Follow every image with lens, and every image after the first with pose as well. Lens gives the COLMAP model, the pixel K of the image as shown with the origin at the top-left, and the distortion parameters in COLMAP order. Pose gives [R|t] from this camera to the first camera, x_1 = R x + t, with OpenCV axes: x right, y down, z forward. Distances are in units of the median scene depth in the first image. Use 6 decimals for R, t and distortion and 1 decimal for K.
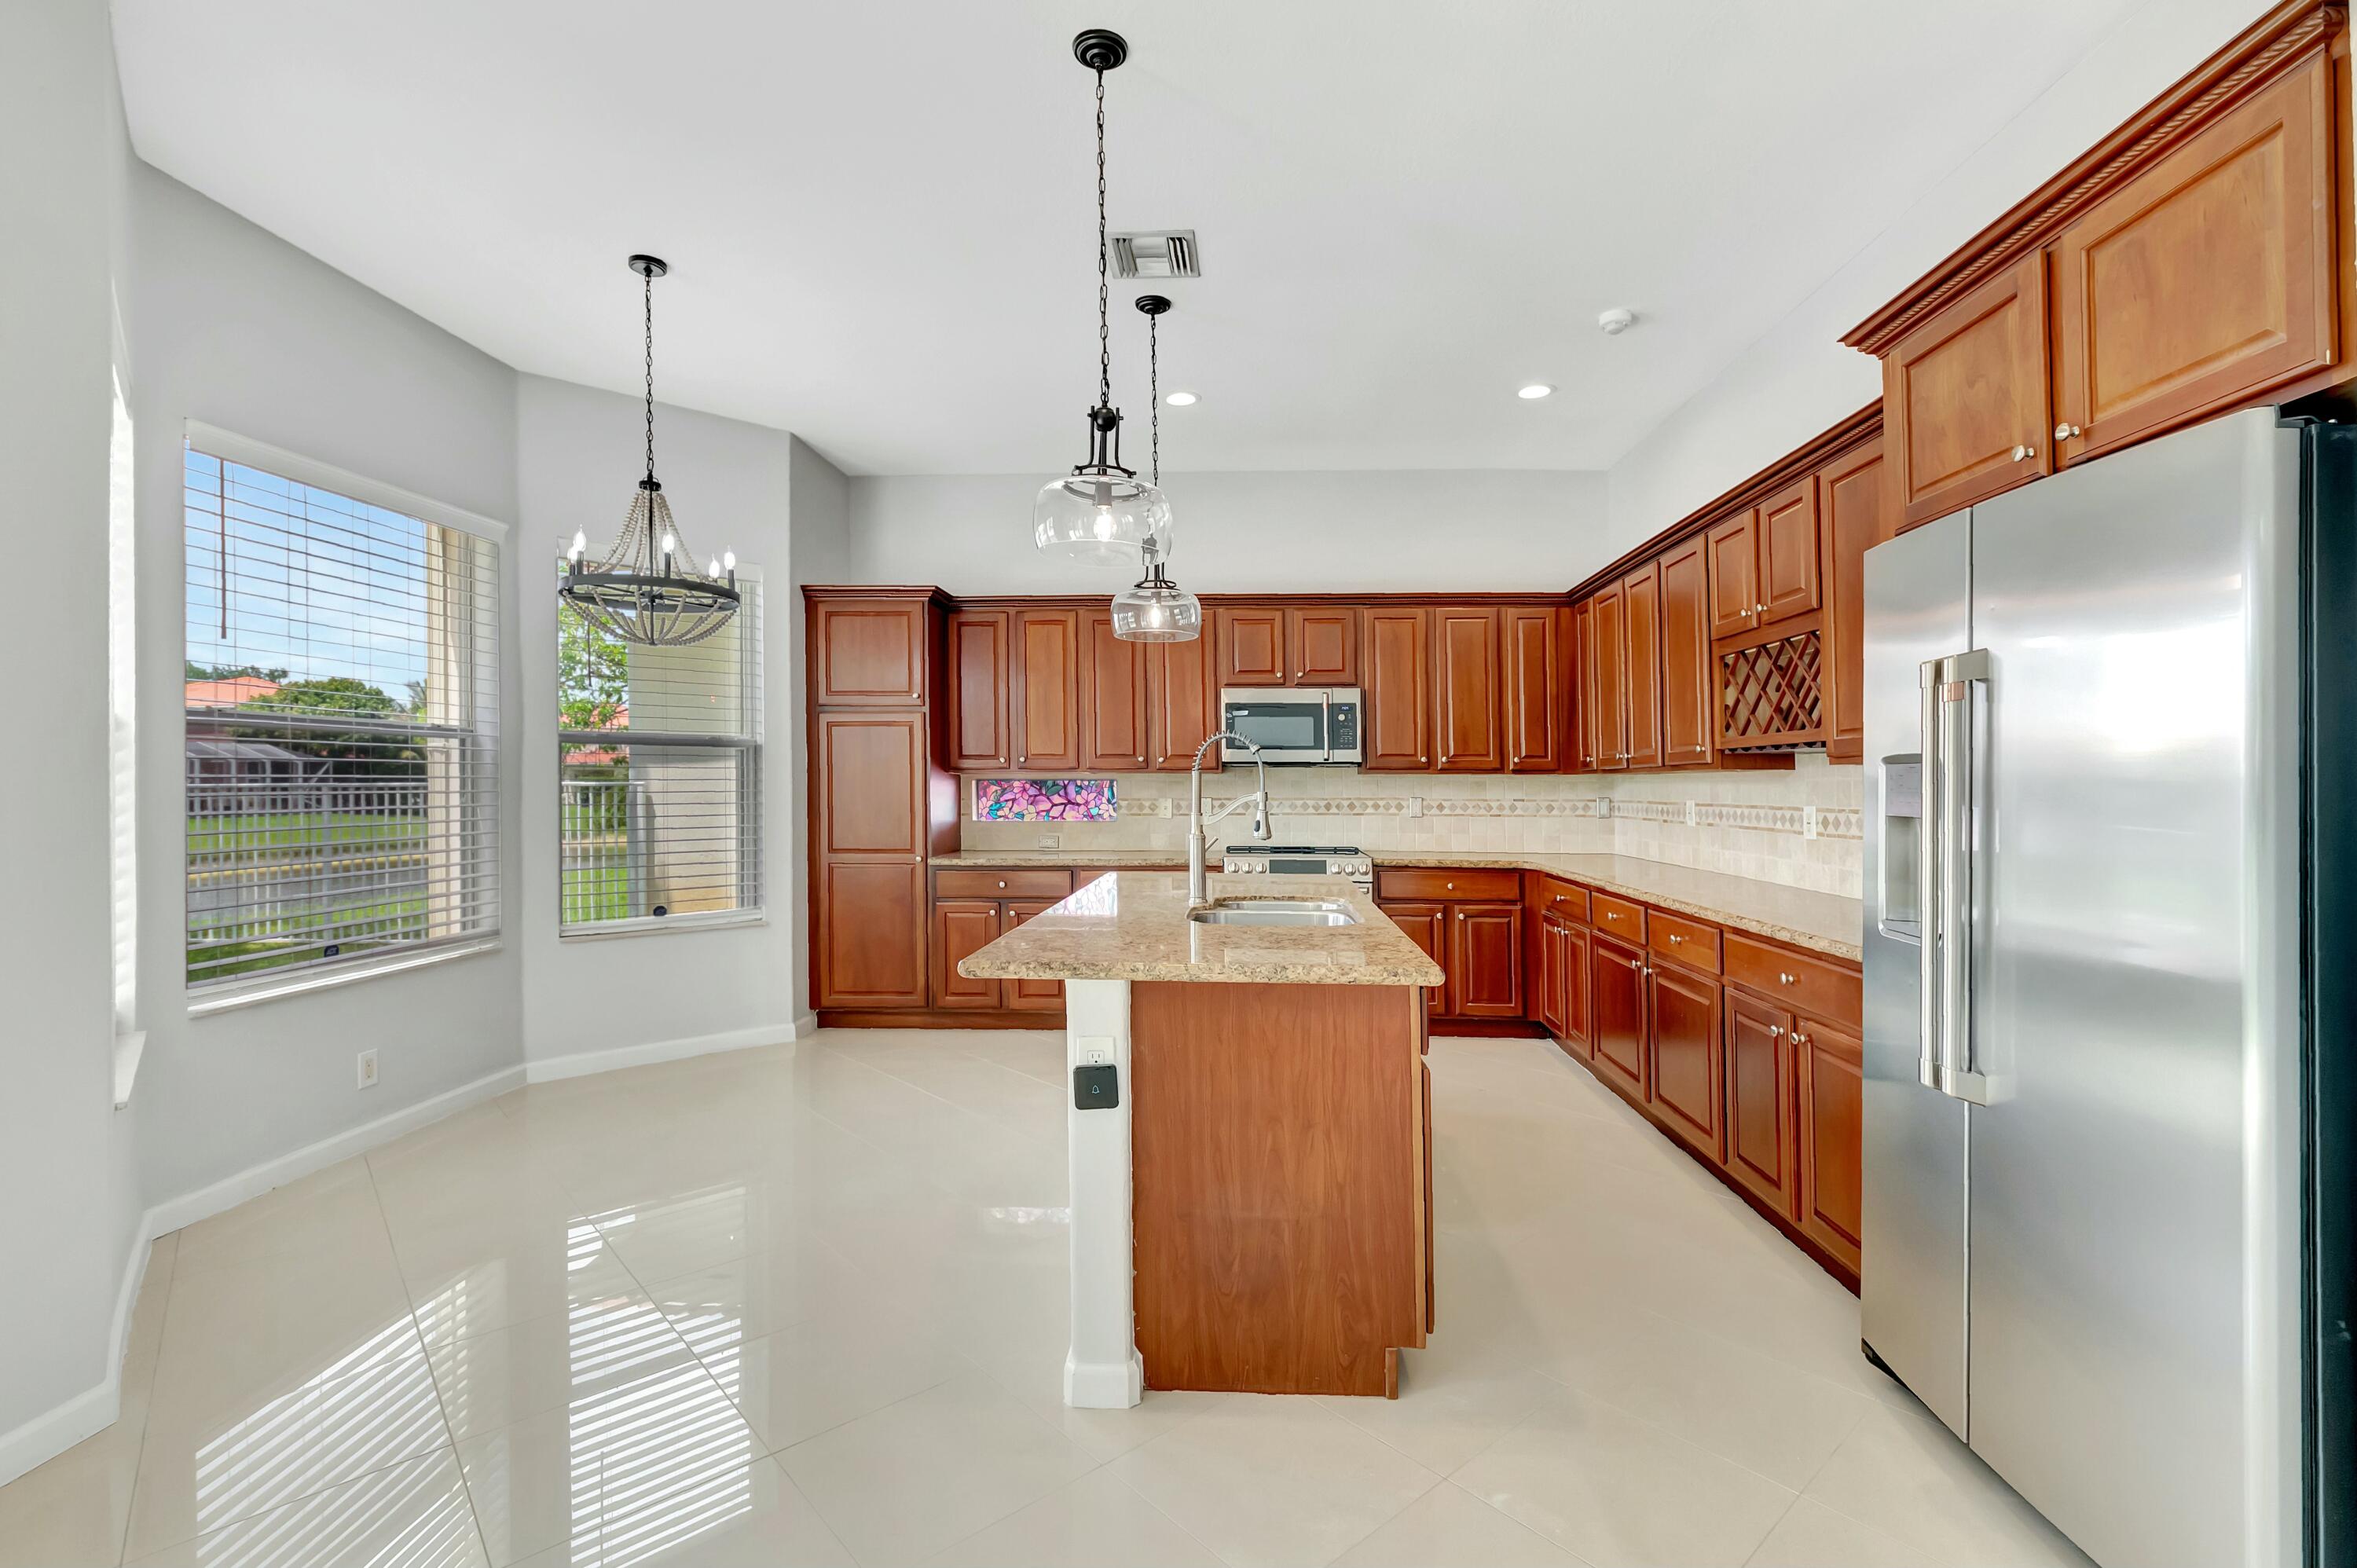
lens RADIAL K [[1027.5, 0, 1266.0], [0, 1027.5, 775.6], [0, 0, 1]] dist [-0.006228, -0.001806]
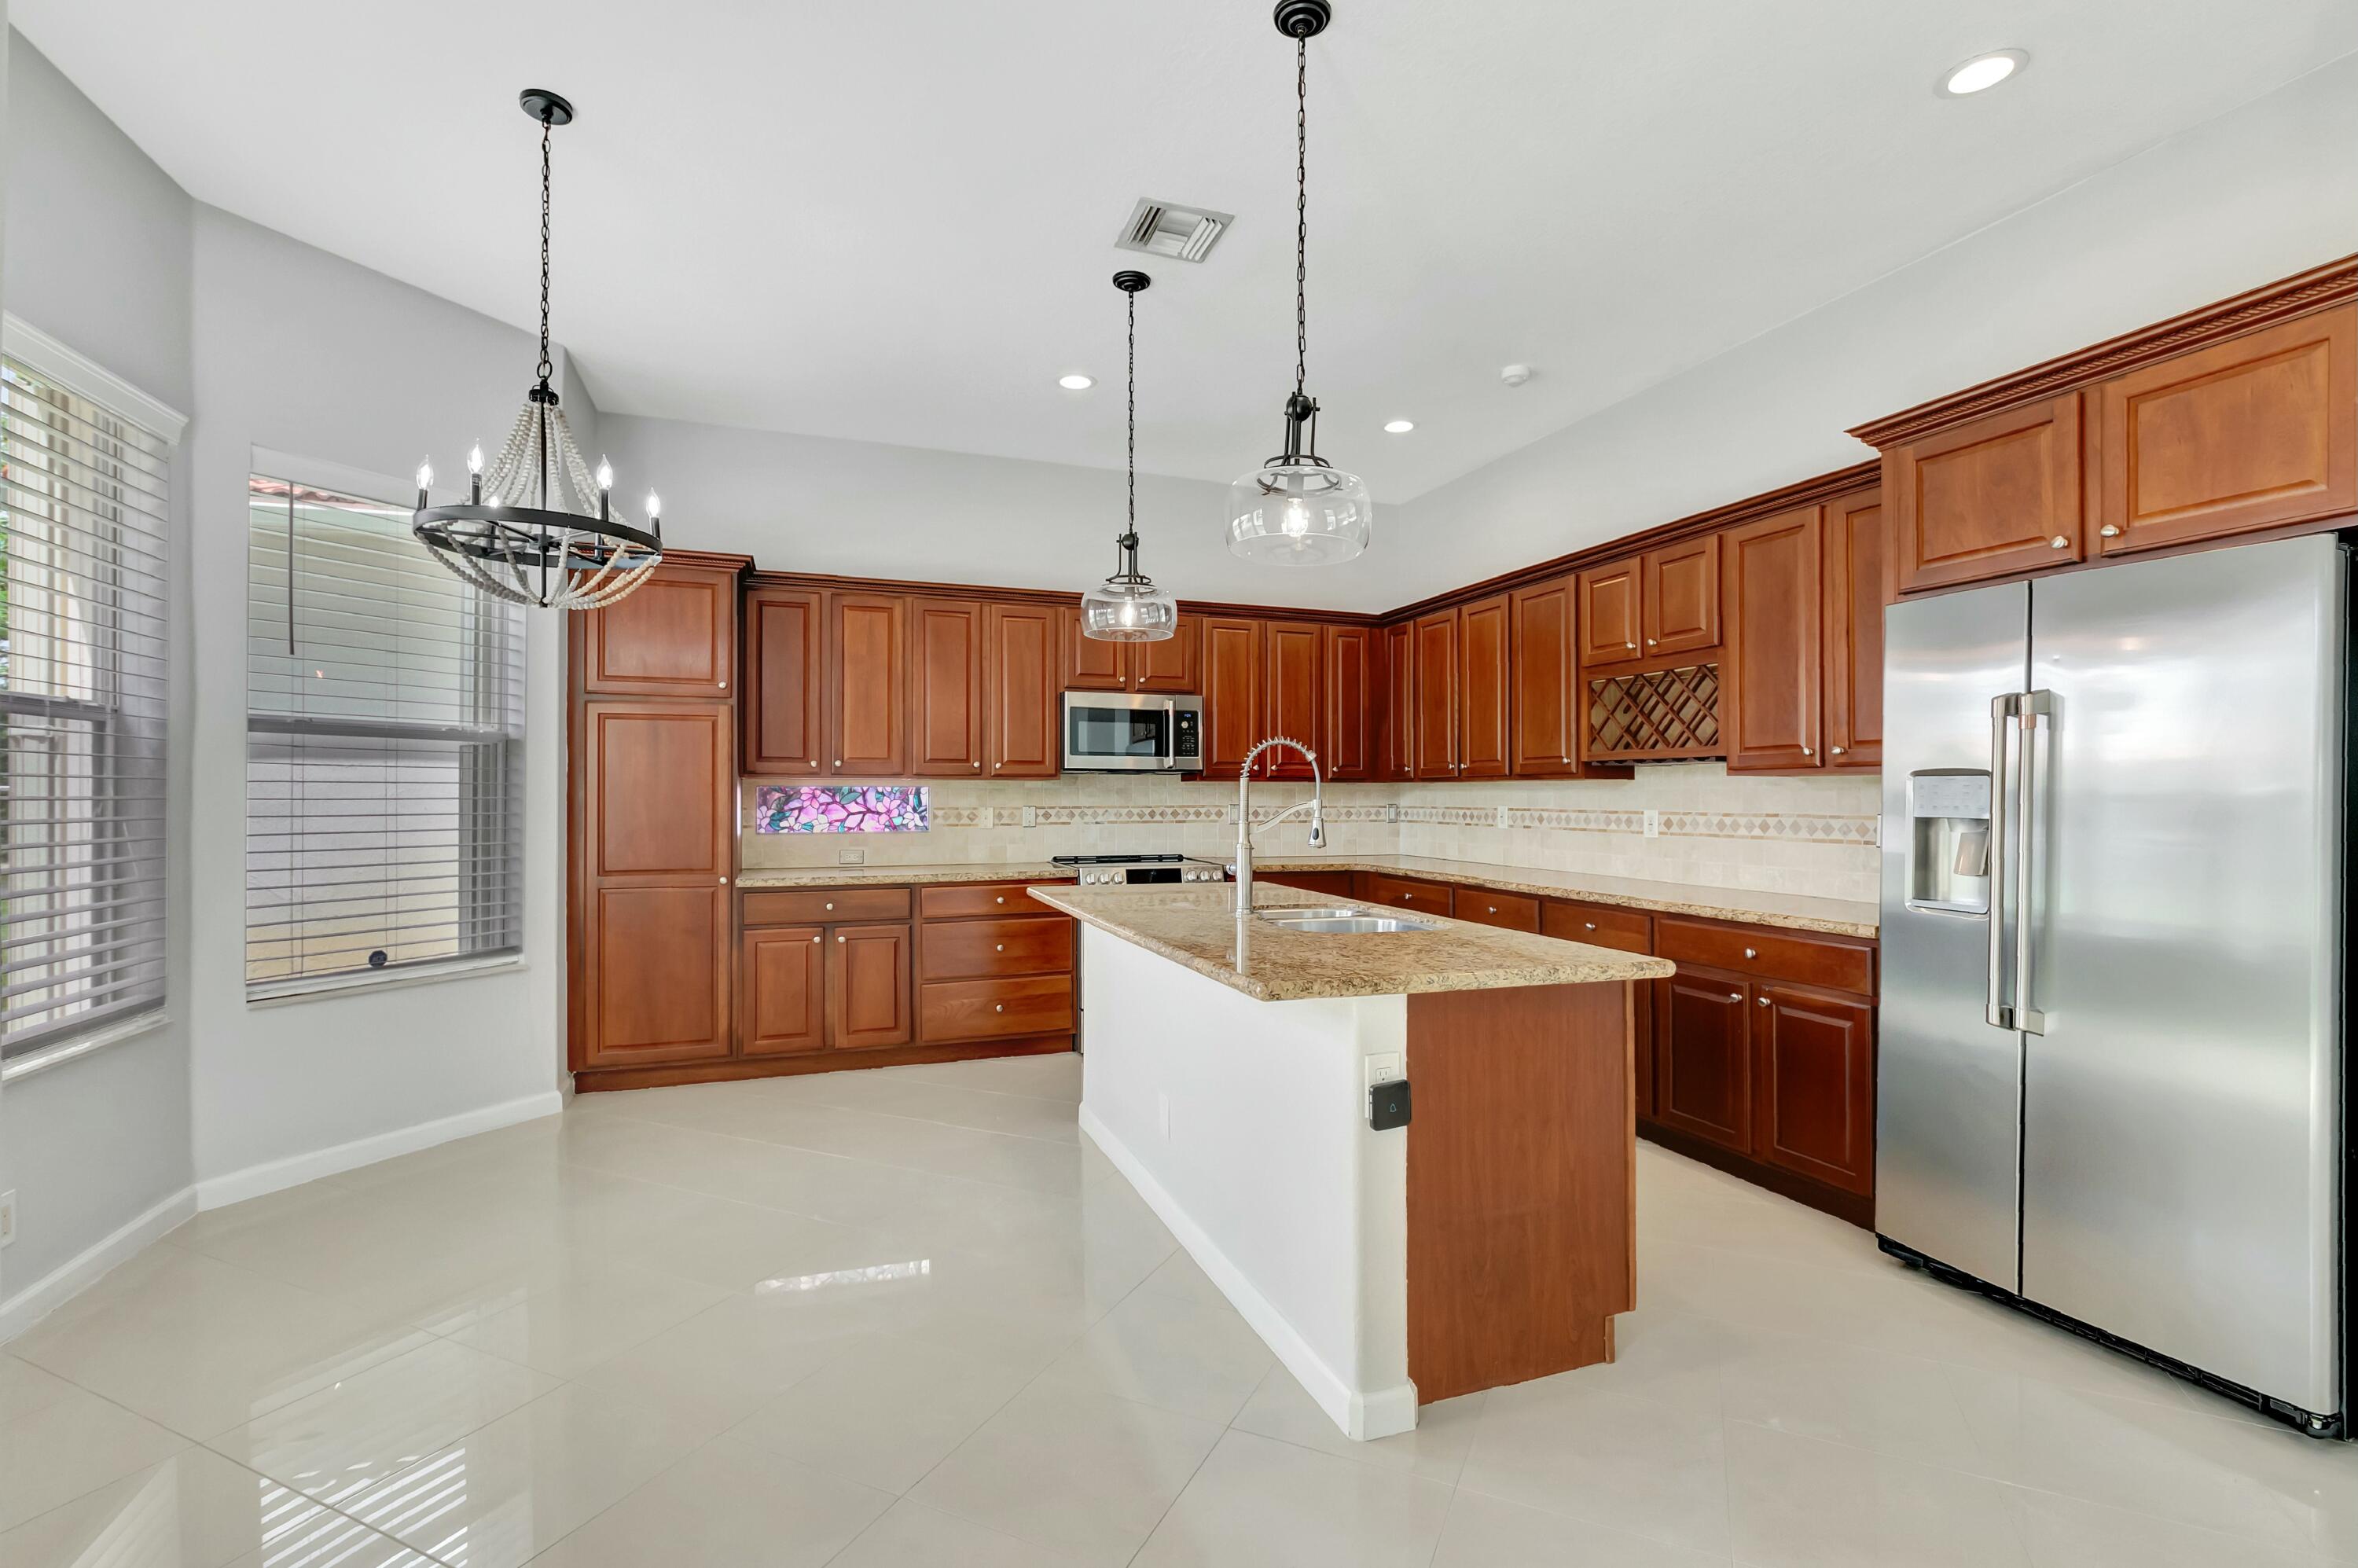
lens RADIAL K [[1027.9, 0, 1187.9], [0, 1027.9, 787.8], [0, 0, 1]] dist [-0.006228, -0.001806]
pose [[0.924712, 0.003707, 0.380648, -0.407514], [-0.005502, 0.999978, 0.003628, 0.001617], [-0.380627, -0.005449, 0.924713, 0.104071]]
